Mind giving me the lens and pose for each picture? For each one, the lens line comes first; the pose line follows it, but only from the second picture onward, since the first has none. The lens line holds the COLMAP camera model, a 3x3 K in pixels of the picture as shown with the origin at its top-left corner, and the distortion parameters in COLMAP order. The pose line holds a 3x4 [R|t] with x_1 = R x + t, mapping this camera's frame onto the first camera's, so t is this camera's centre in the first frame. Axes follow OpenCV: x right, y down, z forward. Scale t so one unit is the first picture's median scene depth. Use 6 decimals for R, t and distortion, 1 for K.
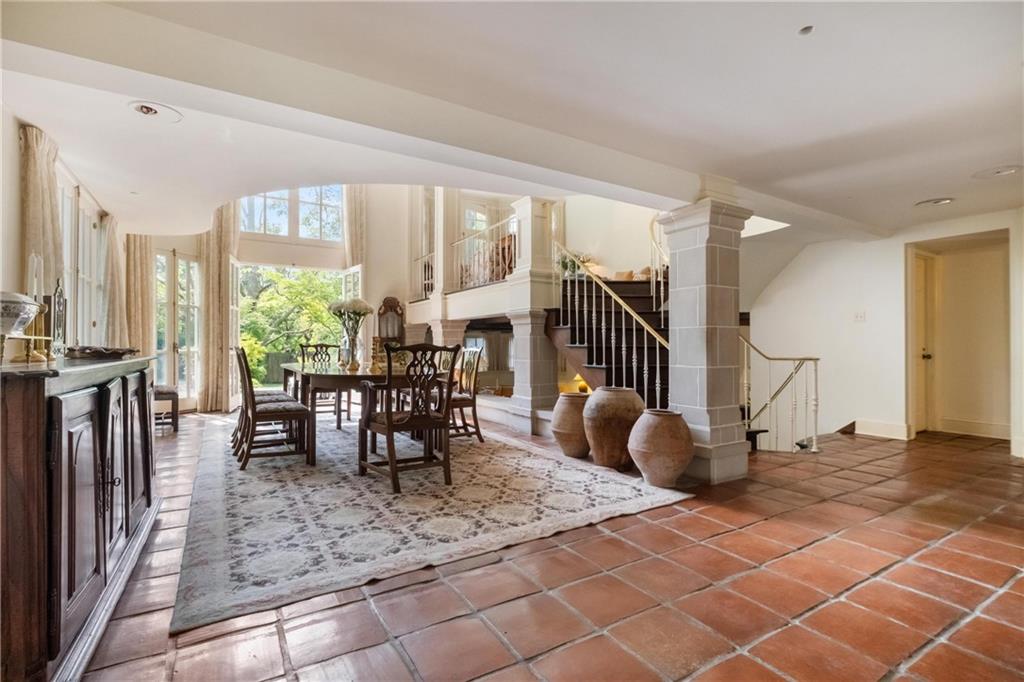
lens RADIAL K [[468.0, 0, 512.0], [0, 468.0, 341.0], [0, 0, 1]] dist [0.000666, -0.000083]
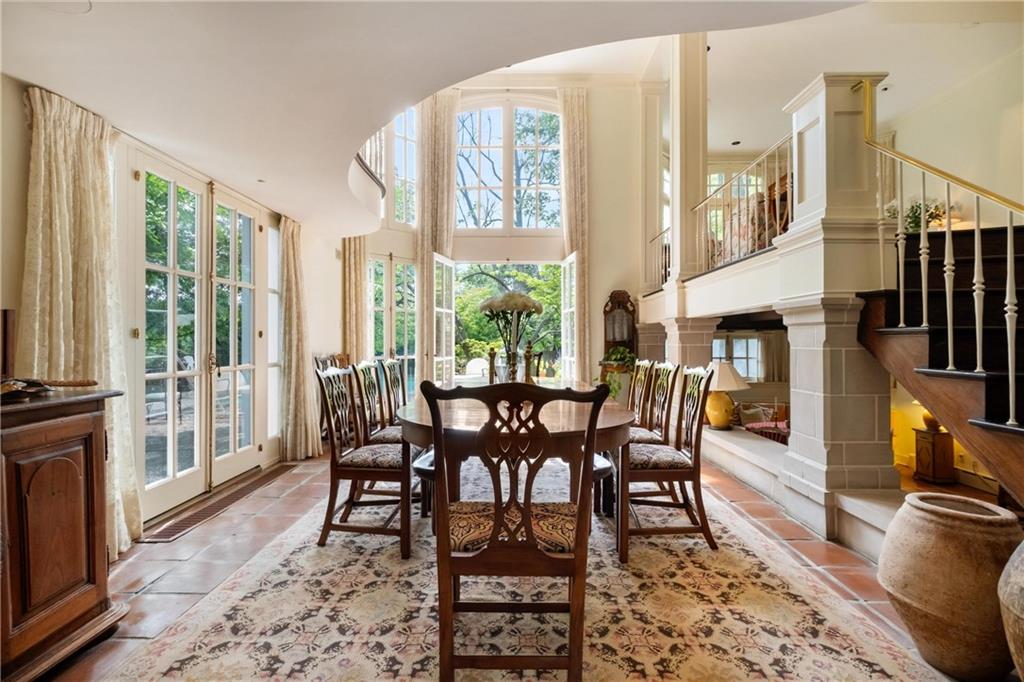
lens RADIAL K [[479.4, 0, 505.9], [0, 479.4, 340.4], [0, 0, 1]] dist [-0.003032, 0.000122]
pose [[0.845738, -0.000361, -0.533598, 0.023448], [0.002272, 0.999993, 0.002925, -0.019792], [0.533594, -0.003686, 0.845733, 0.353844]]
